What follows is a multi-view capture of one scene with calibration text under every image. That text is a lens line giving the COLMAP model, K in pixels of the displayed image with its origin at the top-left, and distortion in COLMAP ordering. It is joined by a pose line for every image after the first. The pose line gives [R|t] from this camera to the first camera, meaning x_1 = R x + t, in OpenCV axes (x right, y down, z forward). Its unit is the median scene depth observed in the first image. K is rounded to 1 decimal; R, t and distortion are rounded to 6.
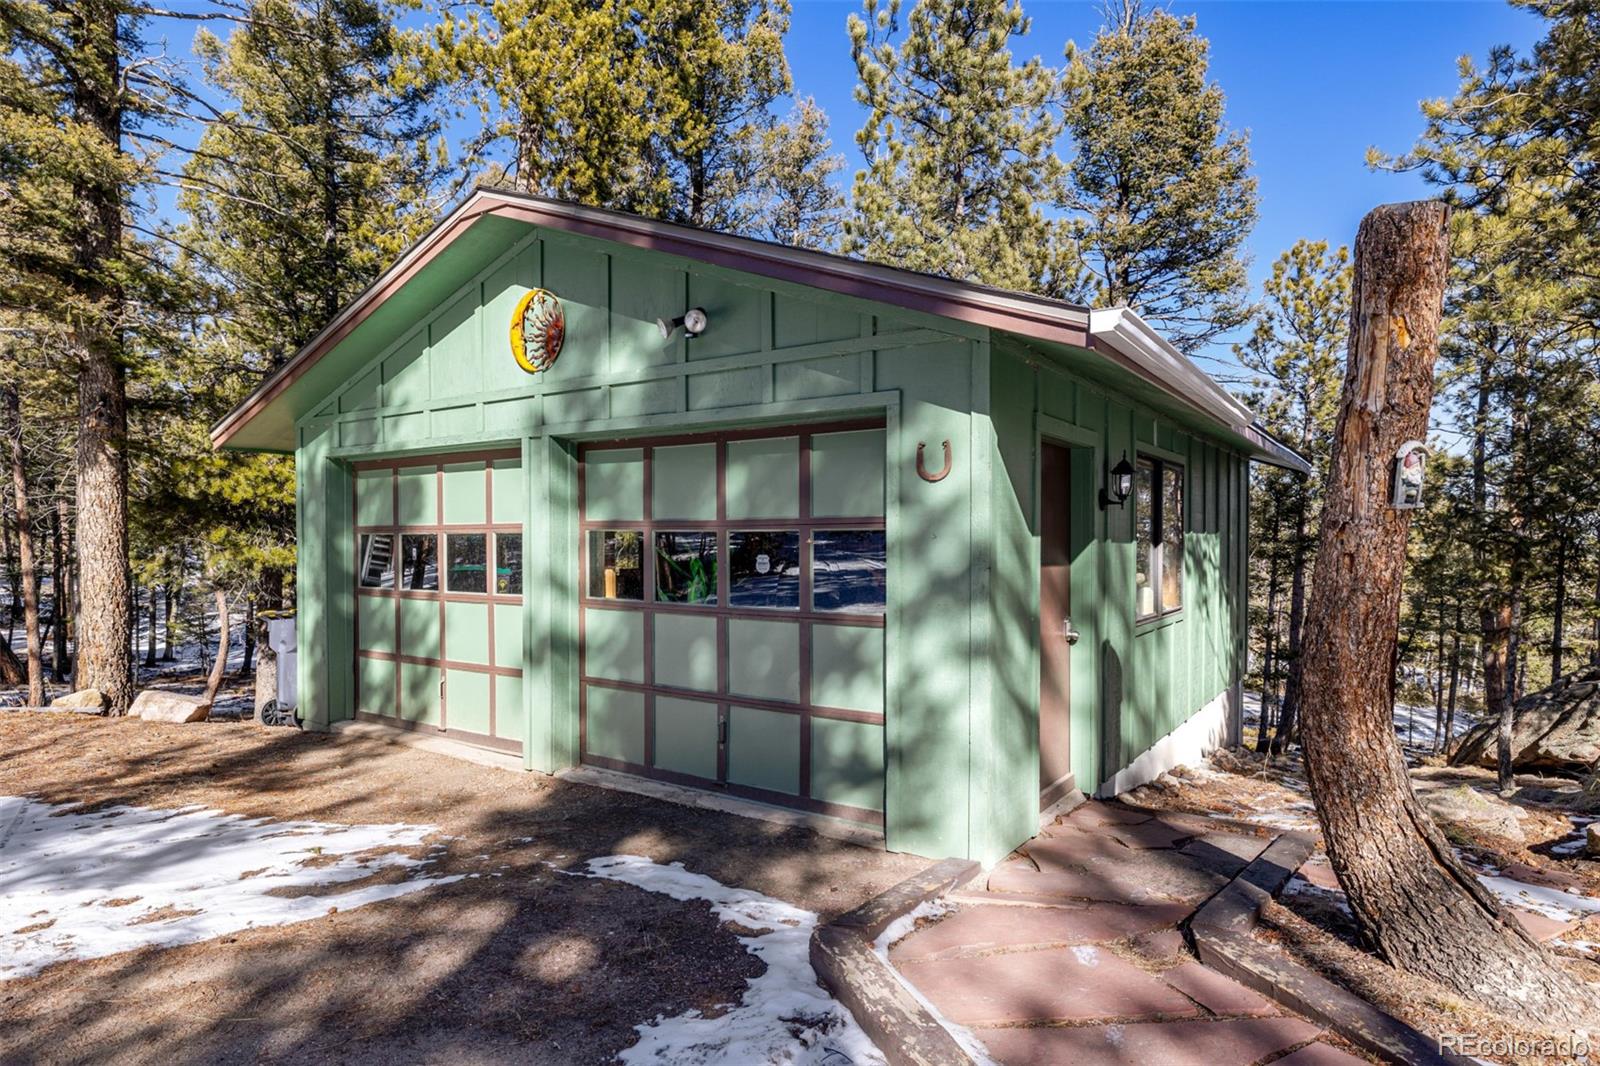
lens RADIAL K [[906.9, 0, 800.0], [0, 906.9, 533.0], [0, 0, 1]] dist [-0.000672, -0.000554]
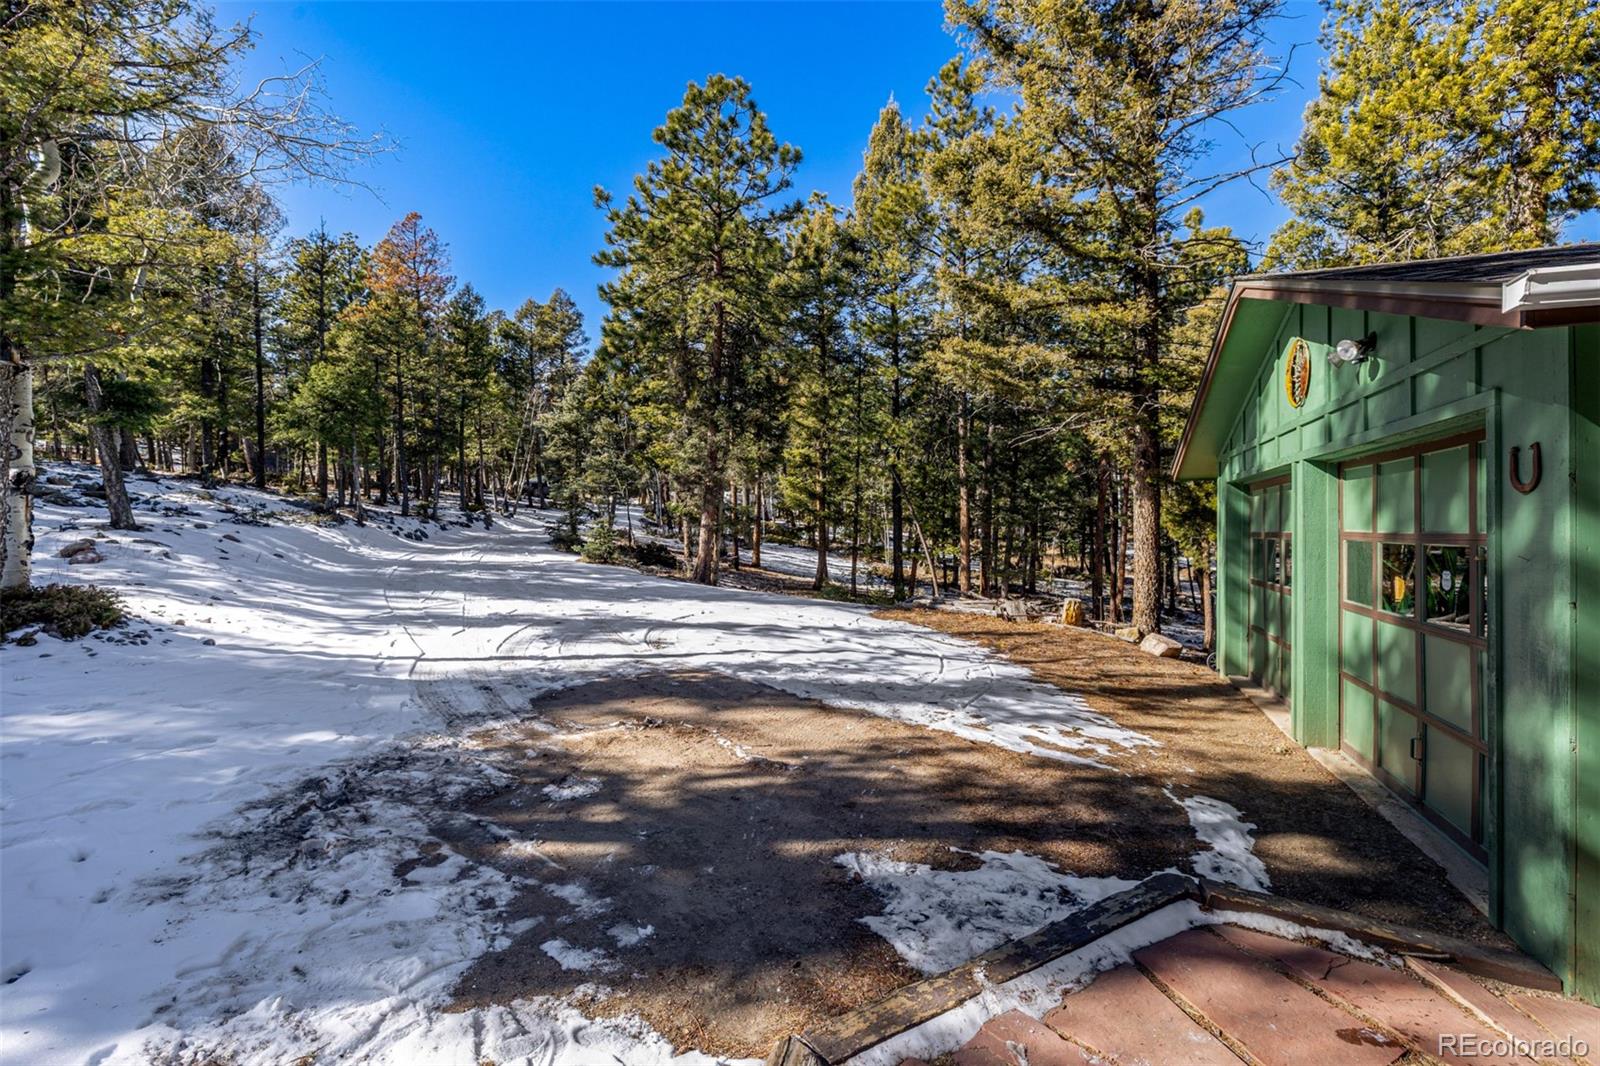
lens RADIAL K [[690.4, 0, 800.0], [0, 690.4, 533.0], [0, 0, 1]] dist [-0.000568, -0.000088]
pose [[0.208478, 0.004749, -0.978016, 0.507262], [0.003776, 0.999977, 0.005660, -0.021602], [0.978020, -0.004873, 0.208455, 0.183398]]
